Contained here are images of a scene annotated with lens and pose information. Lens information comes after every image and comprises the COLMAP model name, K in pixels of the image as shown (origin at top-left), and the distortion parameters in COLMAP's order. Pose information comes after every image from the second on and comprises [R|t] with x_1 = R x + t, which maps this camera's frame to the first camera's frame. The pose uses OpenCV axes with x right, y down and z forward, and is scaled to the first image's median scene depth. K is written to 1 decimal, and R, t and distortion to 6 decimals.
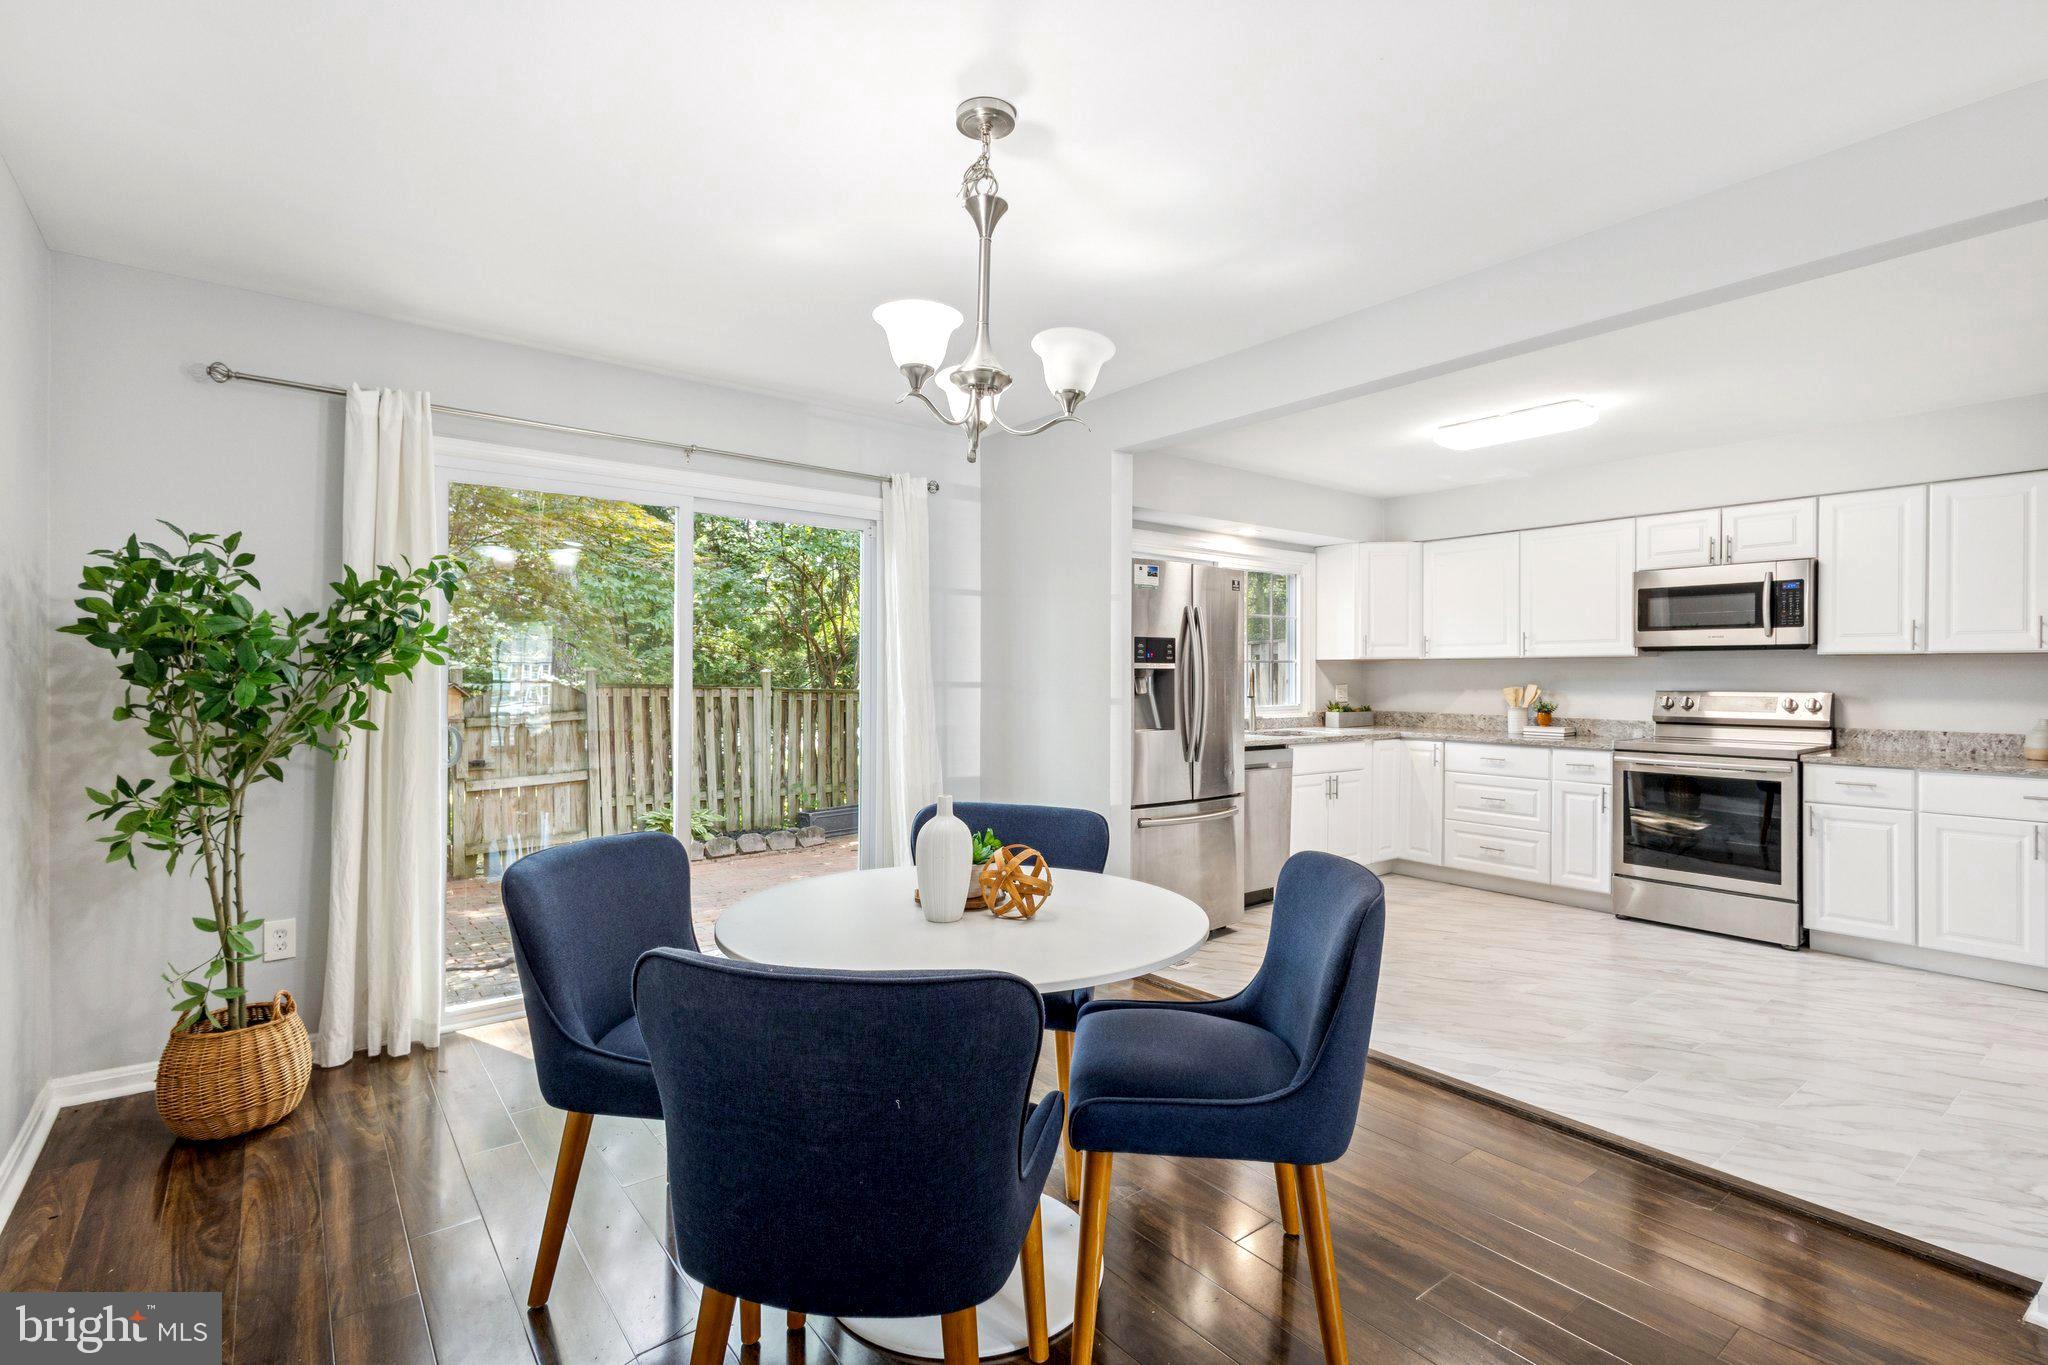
lens RADIAL K [[951.5, 0, 1024.0], [0, 951.5, 682.5], [0, 0, 1]] dist [0.029037, -0.010707]
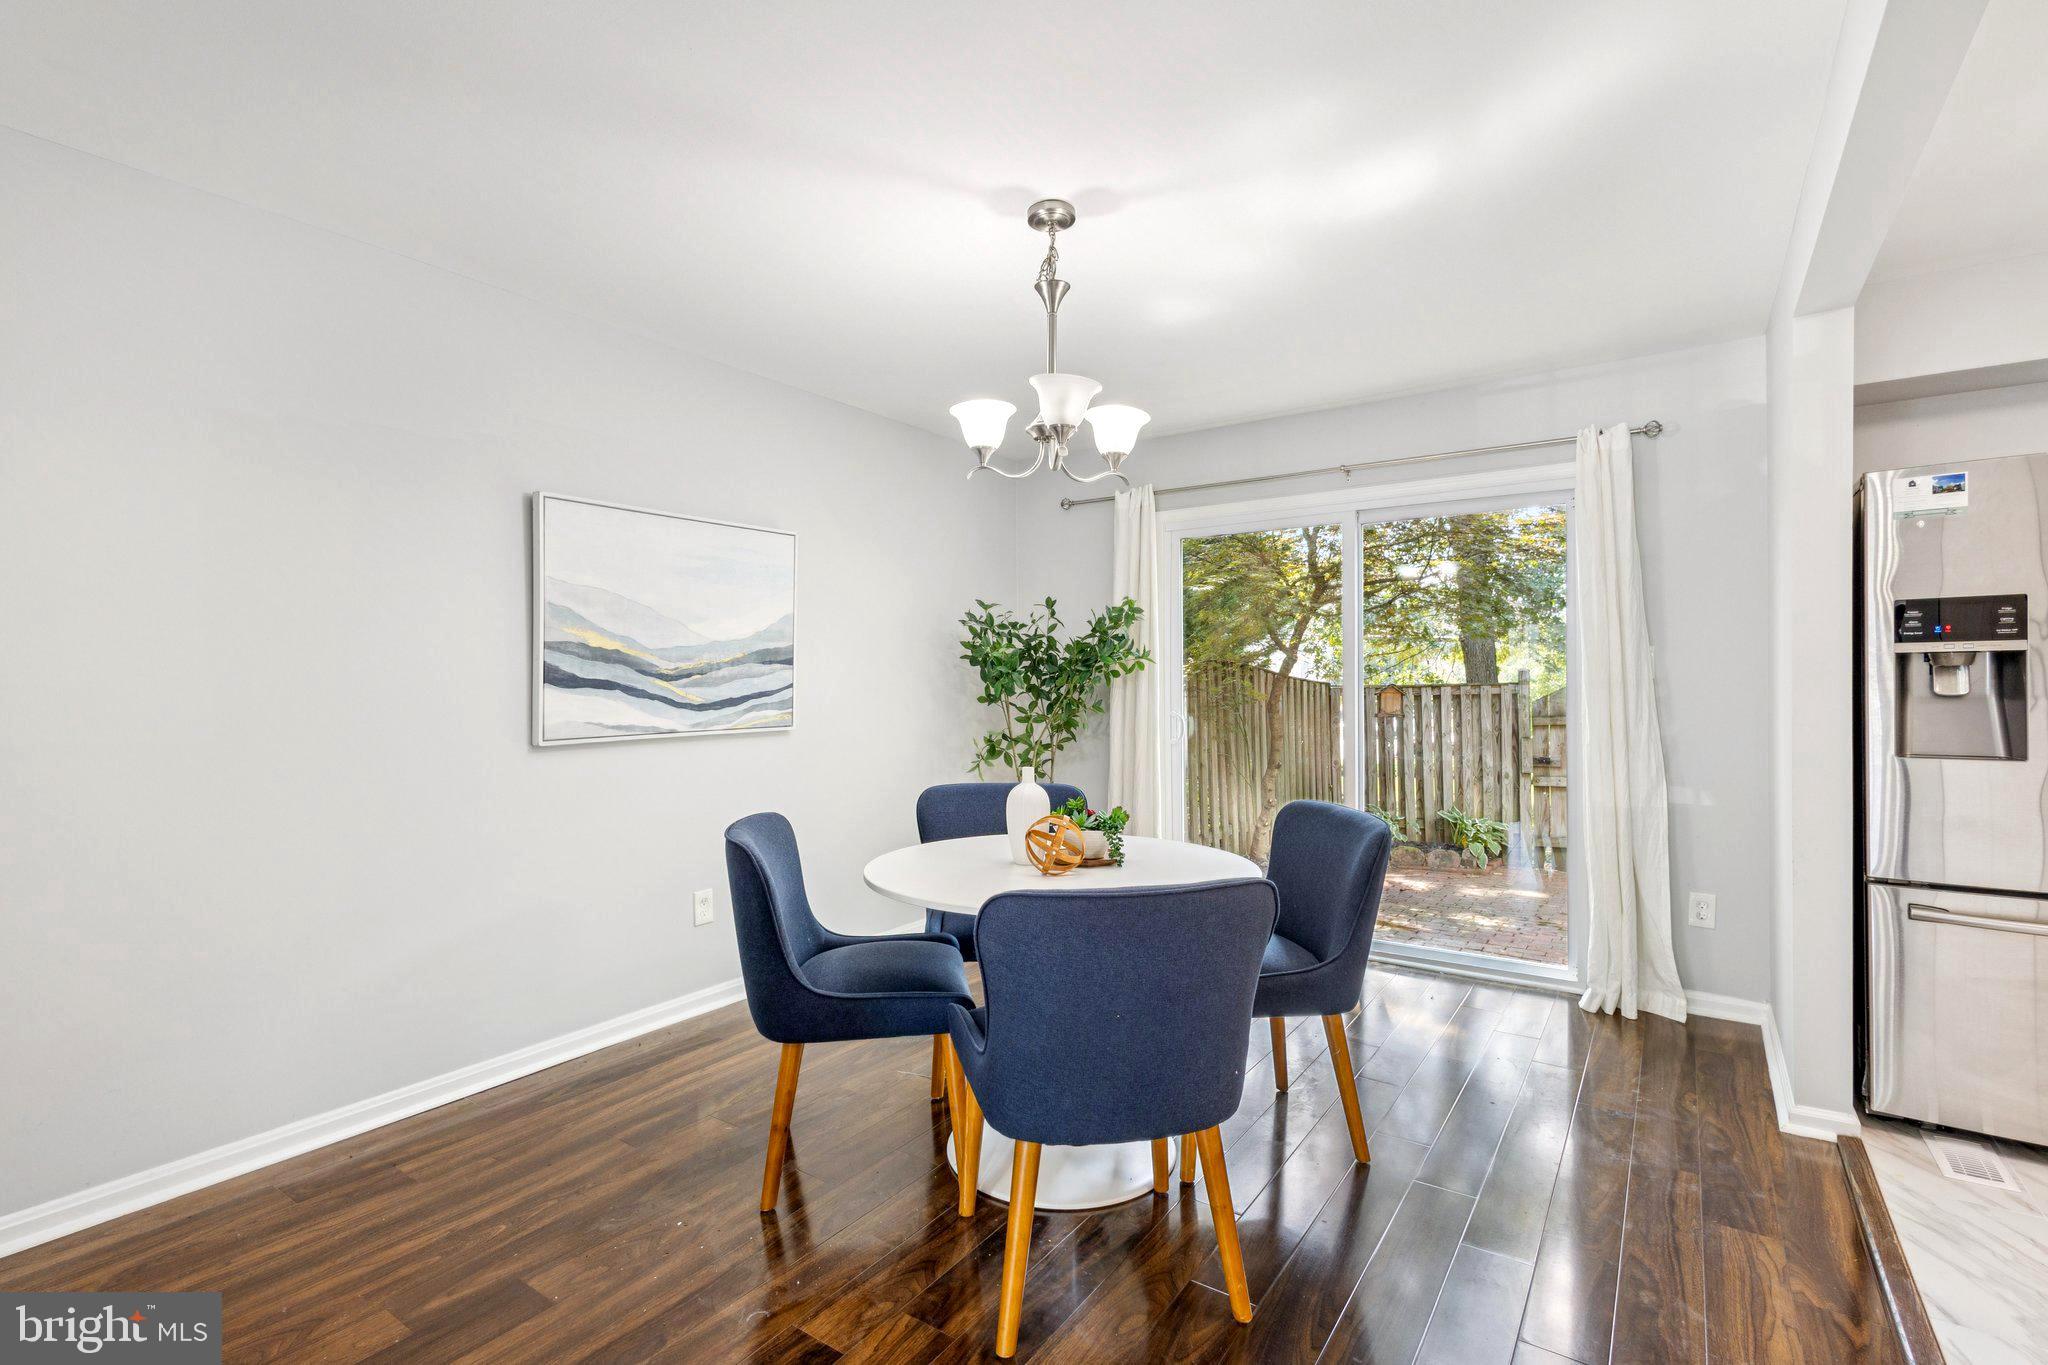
lens RADIAL K [[942.6, 0, 1024.0], [0, 942.6, 682.5], [0, 0, 1]] dist [0.005527, 0.000482]
pose [[0.289777, -0.004944, -0.957081, 0.441245], [0.000309, 0.999987, -0.005072, 0.005920], [0.957094, 0.001174, 0.289775, 0.247512]]
